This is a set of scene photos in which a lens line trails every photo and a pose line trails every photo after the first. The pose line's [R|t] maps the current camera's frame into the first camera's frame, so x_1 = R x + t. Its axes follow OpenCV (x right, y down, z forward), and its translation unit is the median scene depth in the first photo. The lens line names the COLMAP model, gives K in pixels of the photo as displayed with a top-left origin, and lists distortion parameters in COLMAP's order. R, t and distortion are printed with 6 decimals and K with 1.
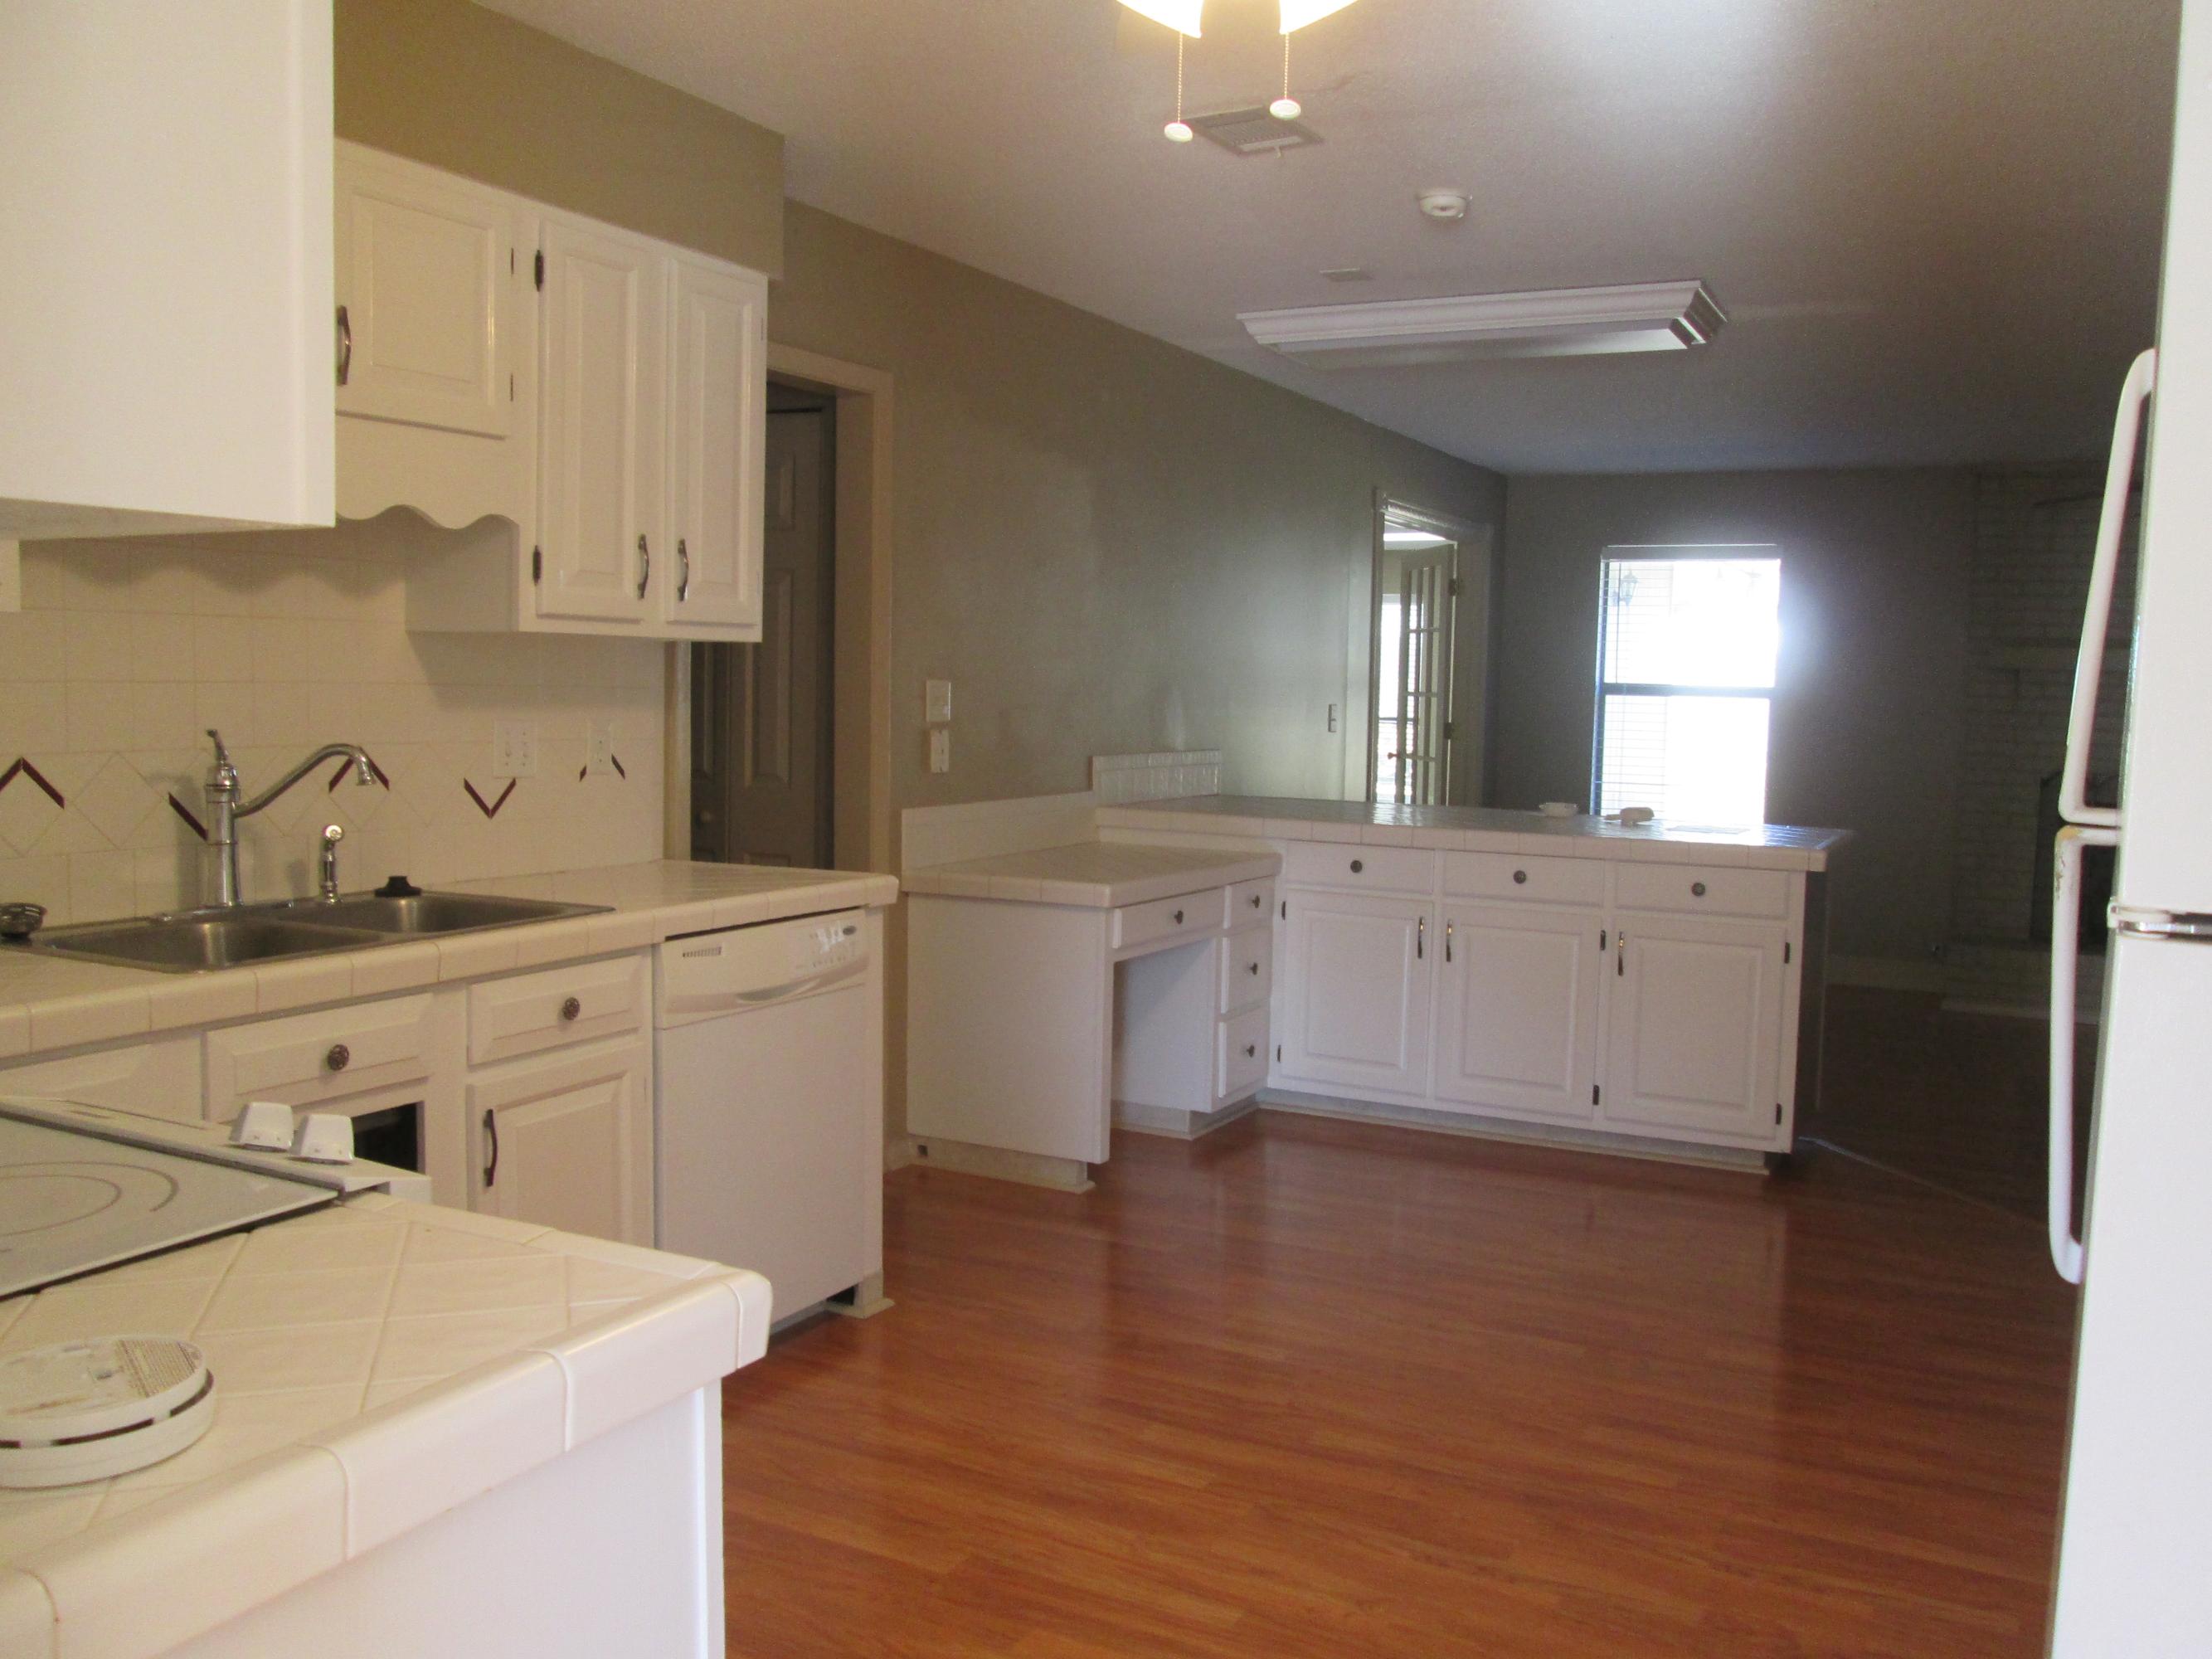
lens RADIAL K [[1840.2, 0, 1106.0], [0, 1840.2, 829.5], [0, 0, 1]] dist [-0.032057, -0.001399]
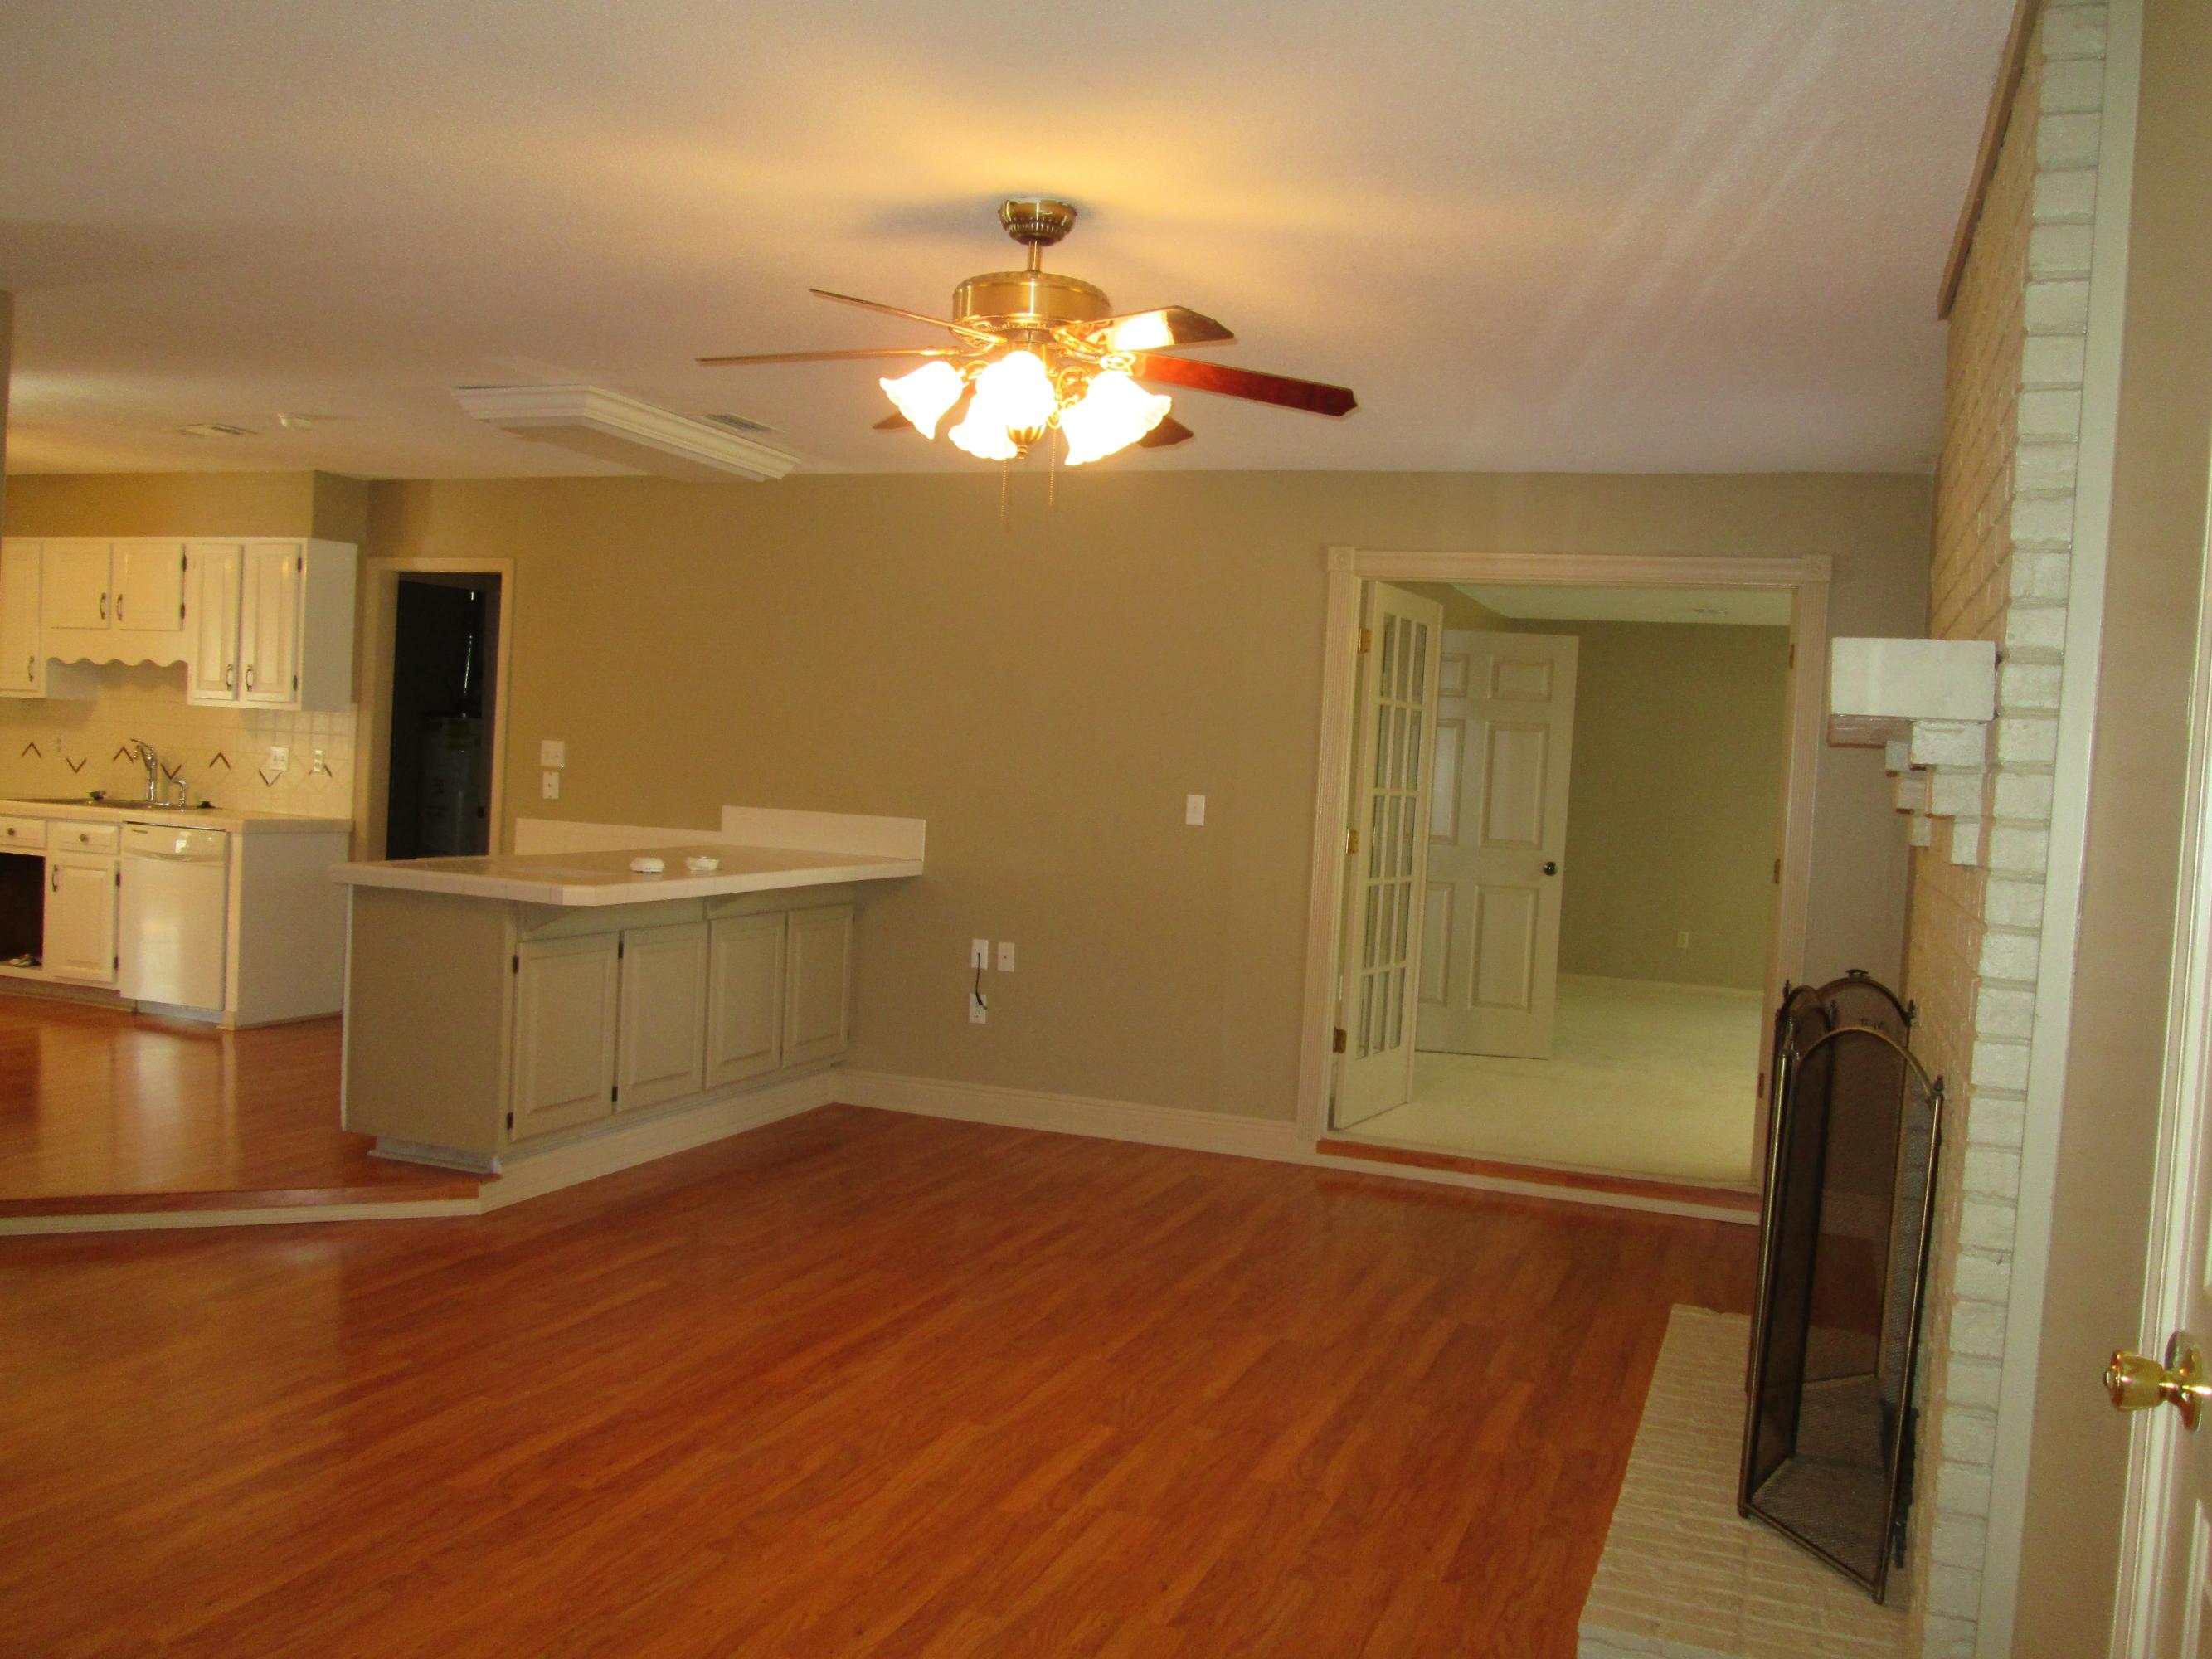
lens RADIAL K [[1826.4, 0, 1106.0], [0, 1826.4, 829.5], [0, 0, 1]] dist [-0.046313, -0.006409]
pose [[0.125729, 0.024140, -0.991771, 1.547310], [-0.130657, 0.991399, 0.007568, -0.081173], [0.983423, 0.128630, 0.127802, 1.304537]]
